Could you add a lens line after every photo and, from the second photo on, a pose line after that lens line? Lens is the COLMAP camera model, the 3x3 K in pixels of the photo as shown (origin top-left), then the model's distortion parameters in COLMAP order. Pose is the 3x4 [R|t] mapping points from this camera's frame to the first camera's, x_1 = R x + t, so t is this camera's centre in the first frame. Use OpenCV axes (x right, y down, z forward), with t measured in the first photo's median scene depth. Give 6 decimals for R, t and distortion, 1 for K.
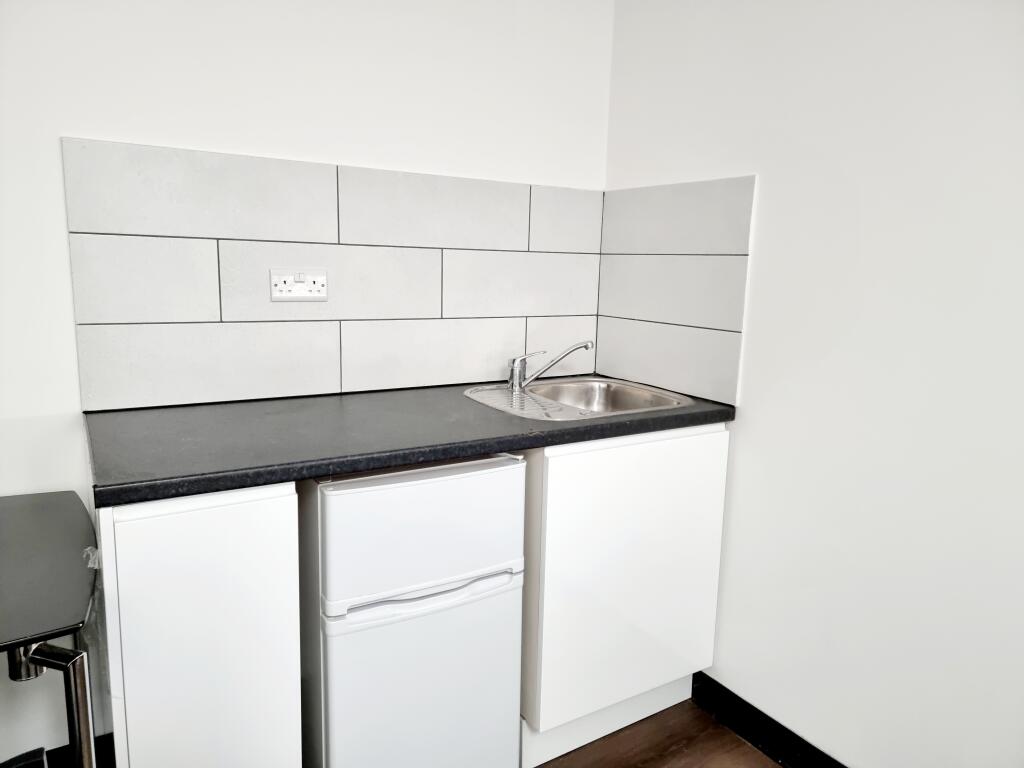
lens RADIAL K [[710.3, 0, 512.0], [0, 710.3, 384.0], [0, 0, 1]] dist [0.028526, 0.001773]
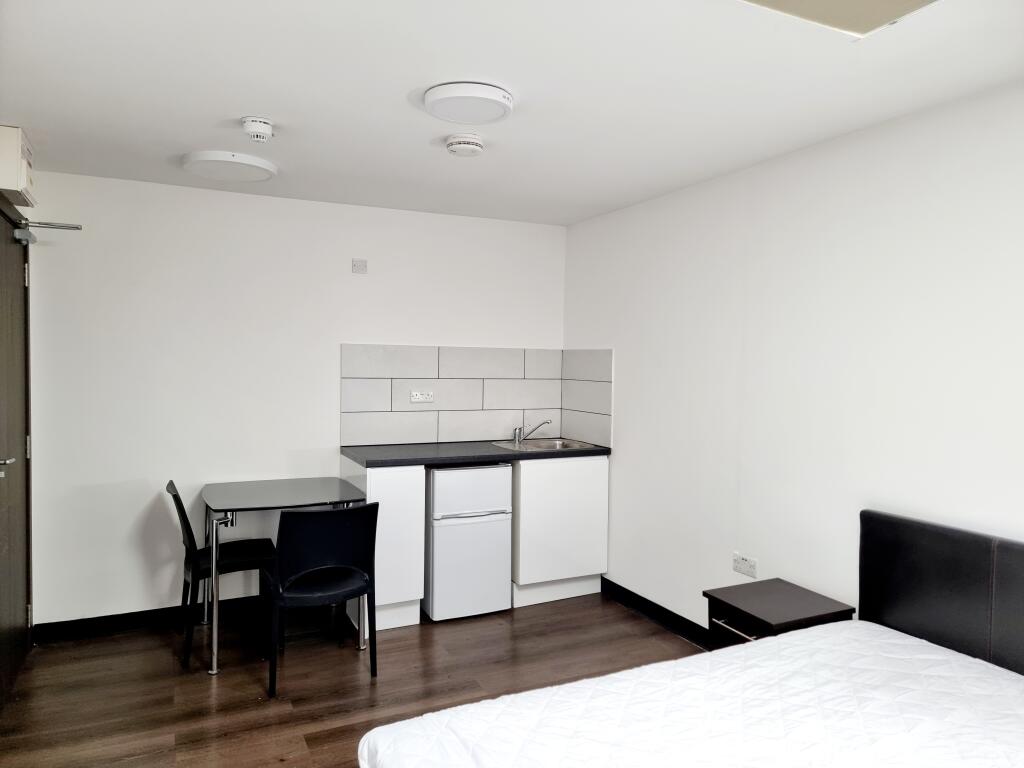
lens RADIAL K [[710.3, 0, 512.0], [0, 710.3, 384.0], [0, 0, 1]] dist [0.028526, 0.001773]
pose [[0.994673, -0.008897, -0.102696, 0.246651], [-0.005789, 0.989875, -0.141825, 0.157069], [0.102918, 0.141664, 0.984550, -1.322302]]
